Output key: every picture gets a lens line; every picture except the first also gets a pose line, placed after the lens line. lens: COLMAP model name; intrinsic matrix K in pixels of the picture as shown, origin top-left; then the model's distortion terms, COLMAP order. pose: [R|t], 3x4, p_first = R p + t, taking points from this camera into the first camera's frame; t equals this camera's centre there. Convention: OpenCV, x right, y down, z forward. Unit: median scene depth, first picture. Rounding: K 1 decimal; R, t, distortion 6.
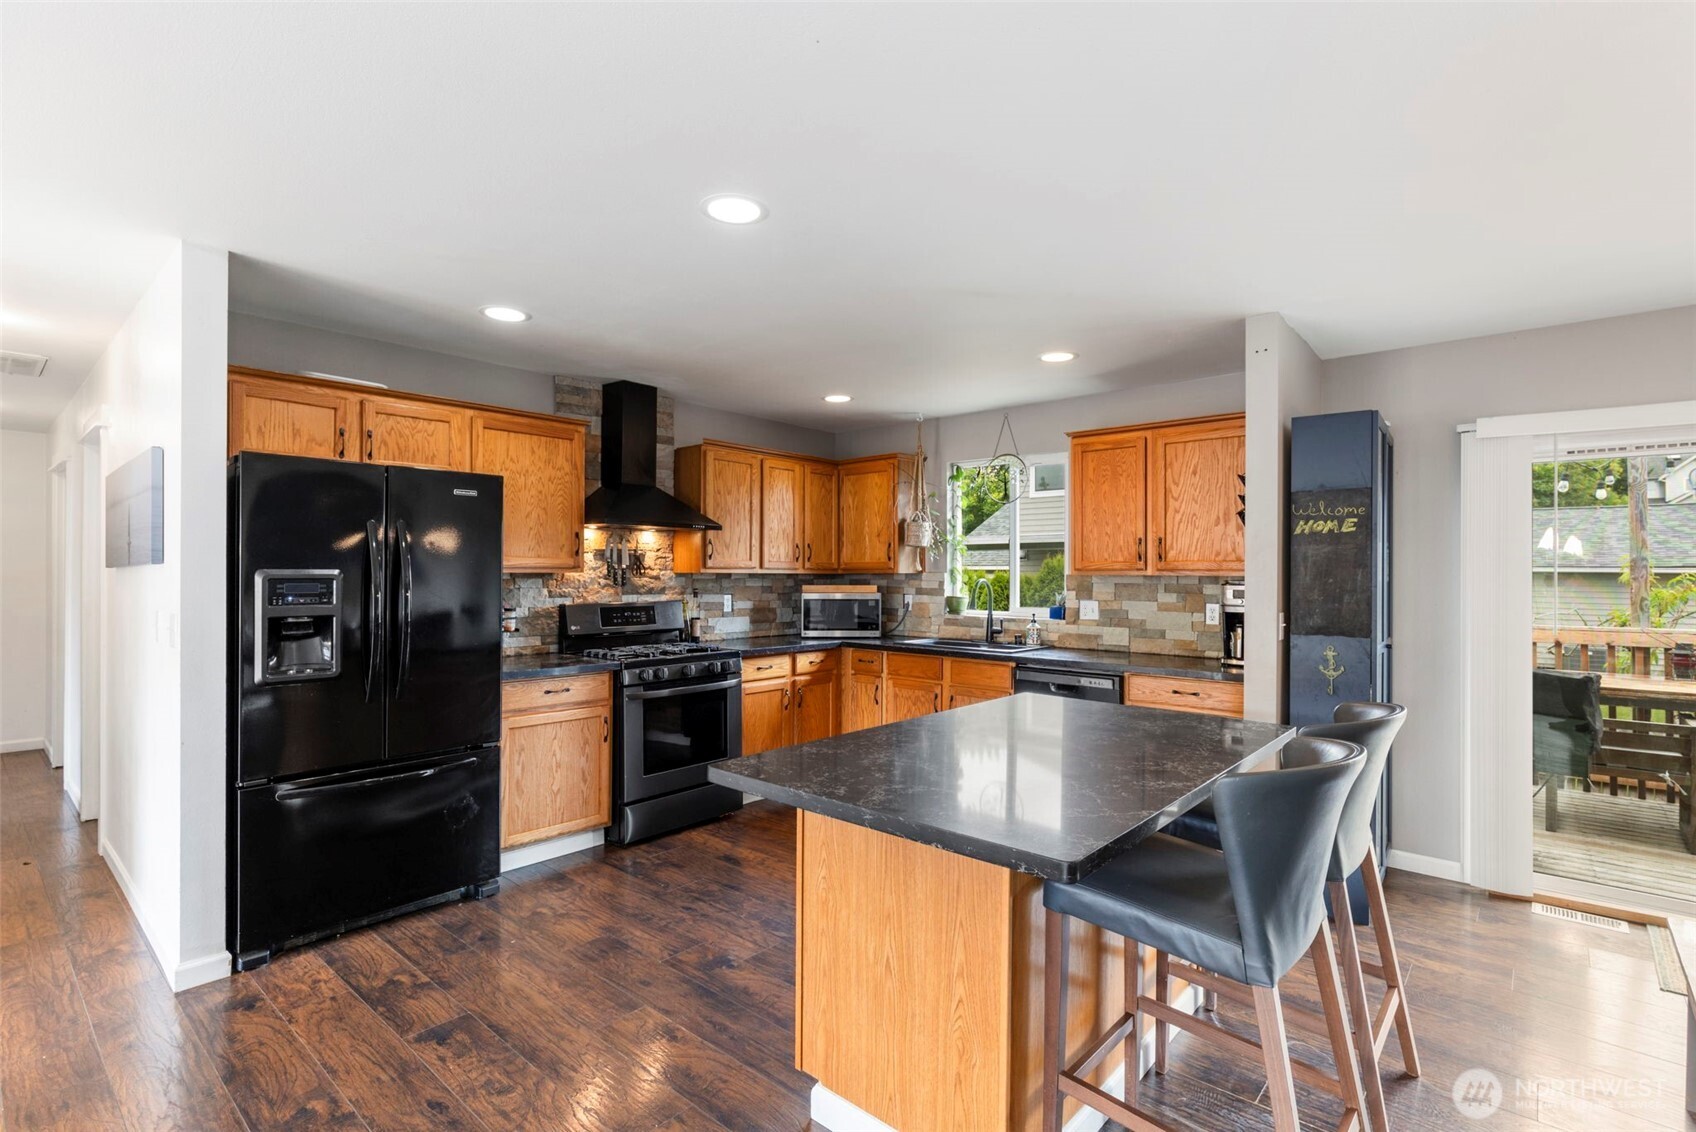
lens RADIAL K [[760.9, 0, 848.6], [0, 760.9, 572.9], [0, 0, 1]] dist [0.010480, -0.000474]
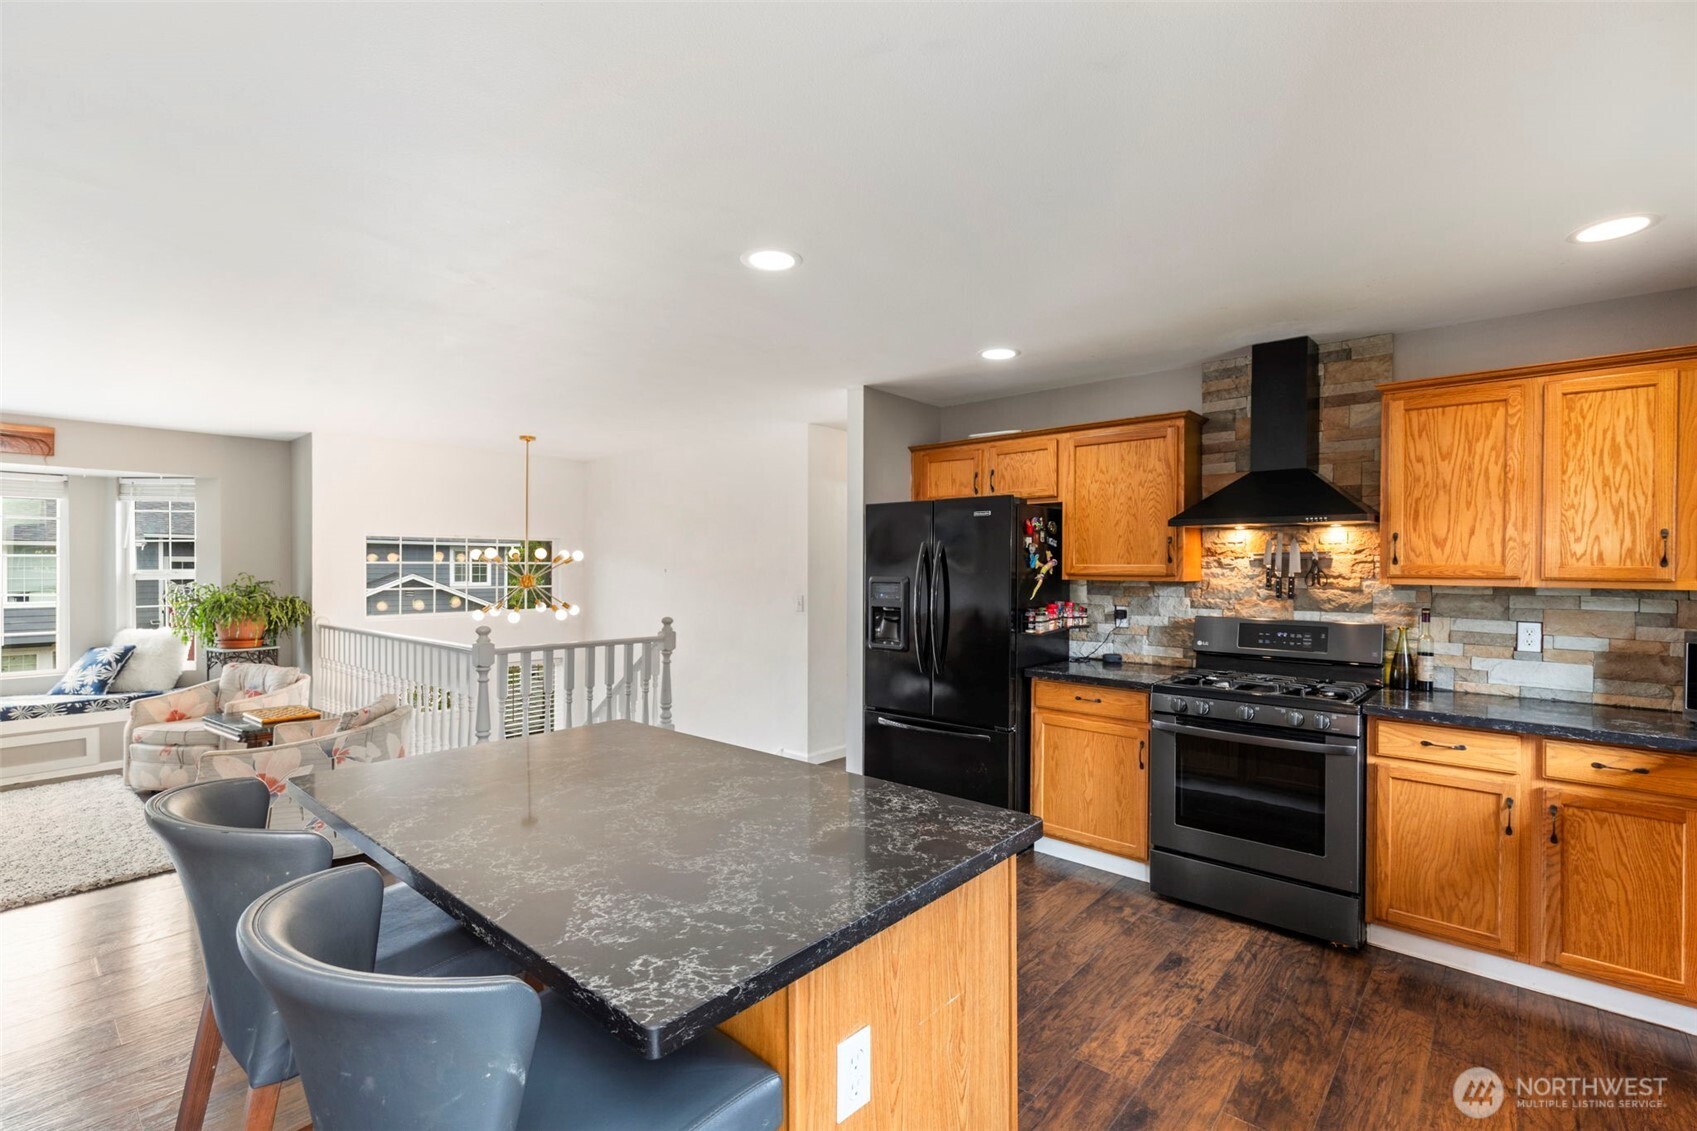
lens RADIAL K [[748.3, 0, 848.5], [0, 748.3, 565.5], [0, 0, 1]] dist [-0.001917, -0.000947]
pose [[0.024482, -0.005555, -0.999685, 0.480285], [-0.006833, 0.999960, -0.005724, -0.010205], [0.999677, 0.006971, 0.024443, 0.539095]]
